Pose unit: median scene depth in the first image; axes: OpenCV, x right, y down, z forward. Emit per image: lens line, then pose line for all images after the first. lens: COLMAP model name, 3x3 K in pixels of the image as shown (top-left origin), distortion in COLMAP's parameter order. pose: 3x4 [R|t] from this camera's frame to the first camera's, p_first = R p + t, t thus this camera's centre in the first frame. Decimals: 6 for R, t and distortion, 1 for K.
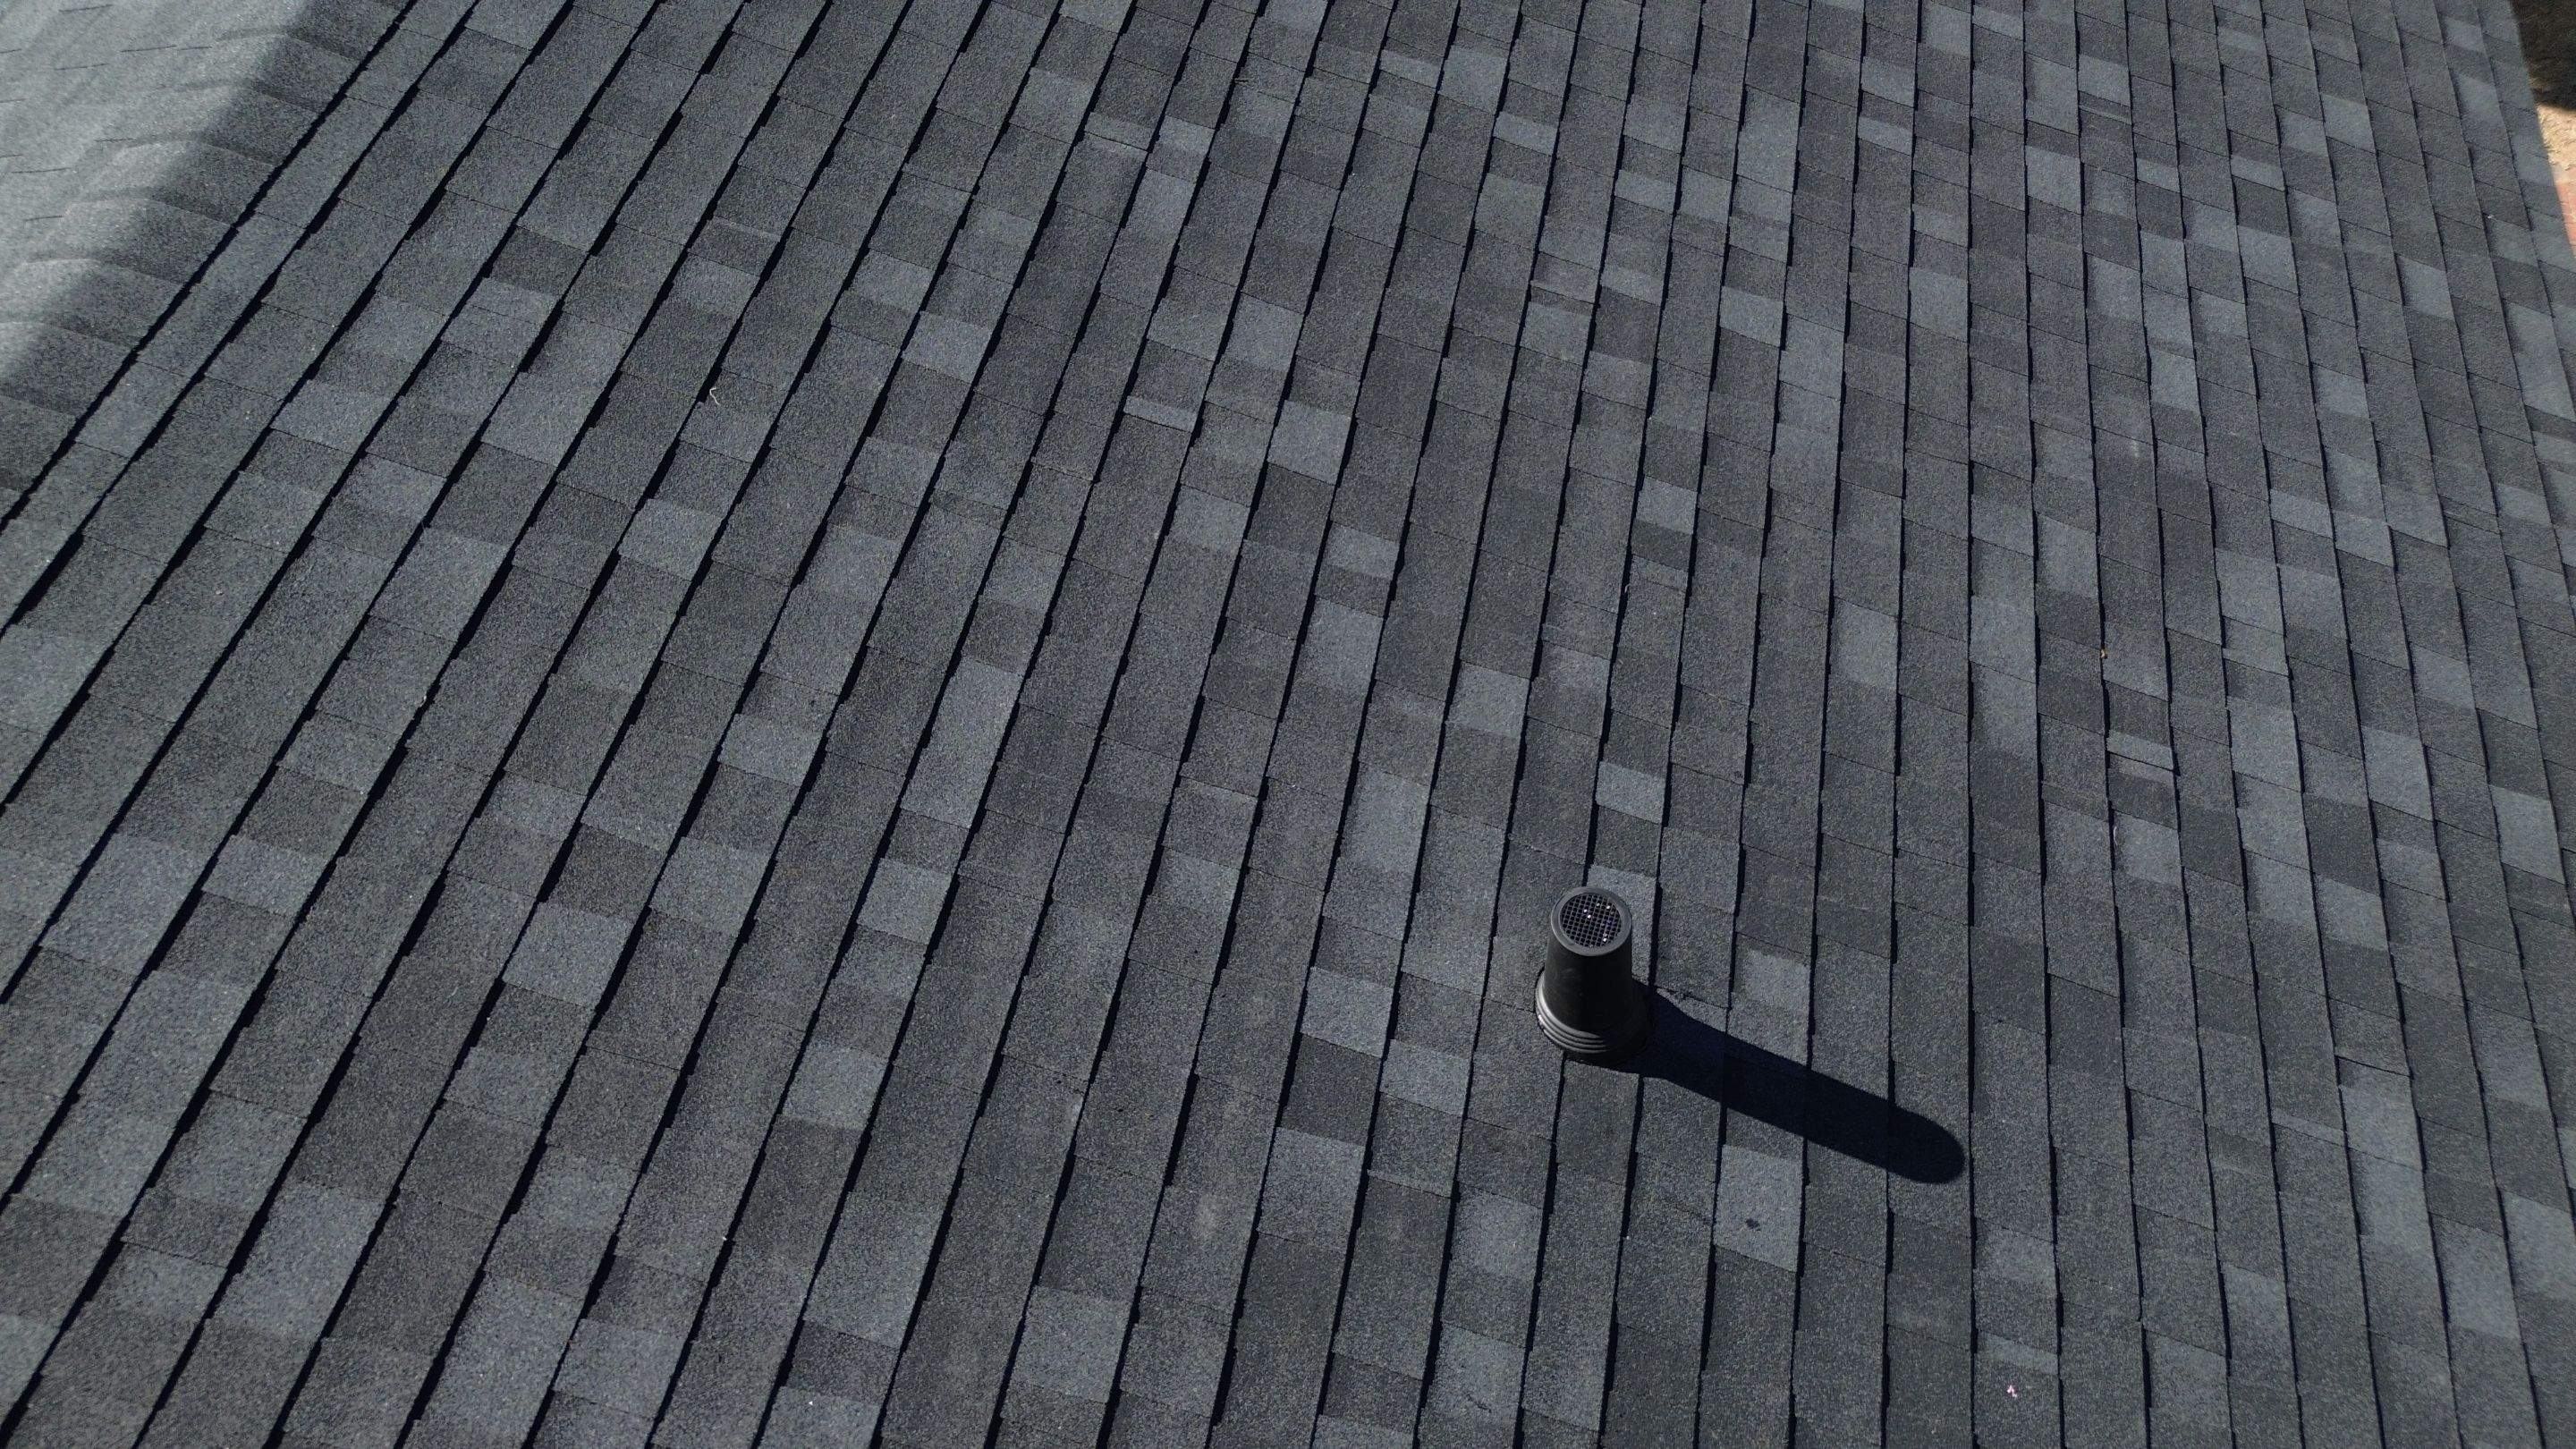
lens RADIAL K [[1814.0, 0, 1297.2], [0, 1814.0, 717.9], [0, 0, 1]] dist [0.075586, -0.073996]
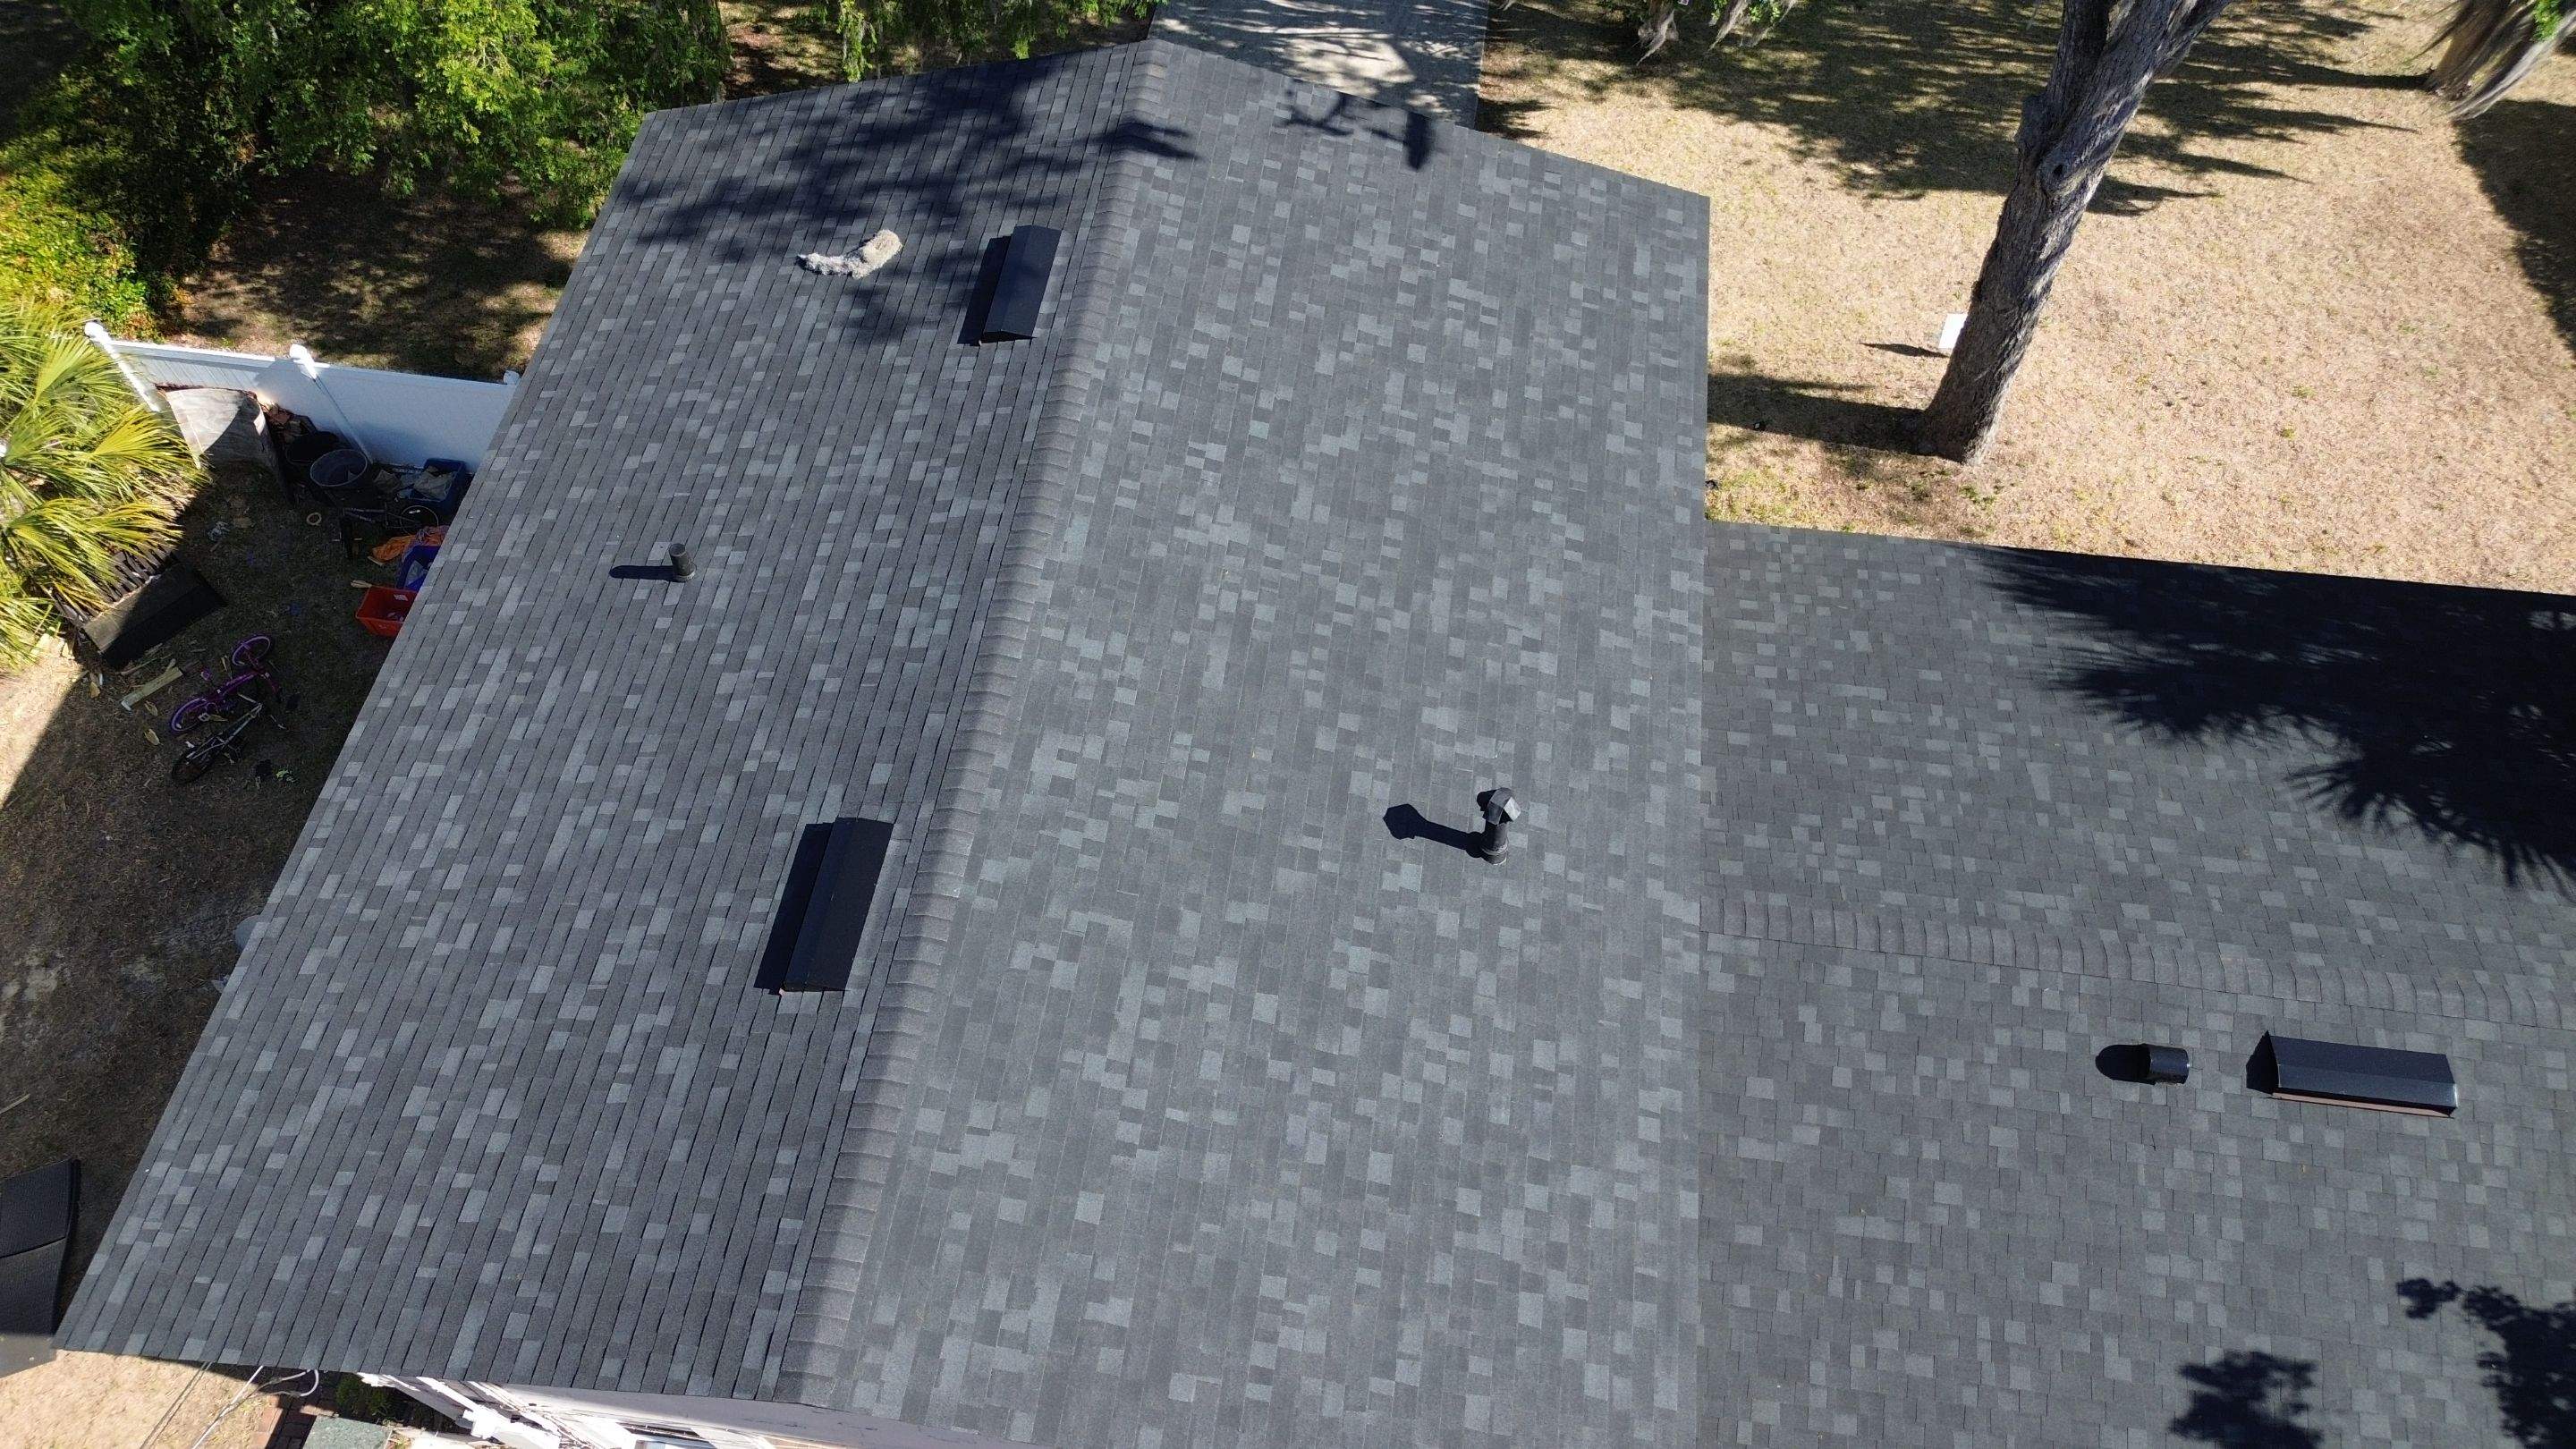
lens RADIAL K [[1814.0, 0, 1296.0], [0, 1814.0, 708.8], [0, 0, 1]] dist [0.075586, -0.073996]
pose [[-0.996888, 0.076600, -0.018633, -1.059865], [-0.047352, -0.392840, 0.918387, -3.599483], [0.063029, 0.916411, 0.395245, -0.331067]]
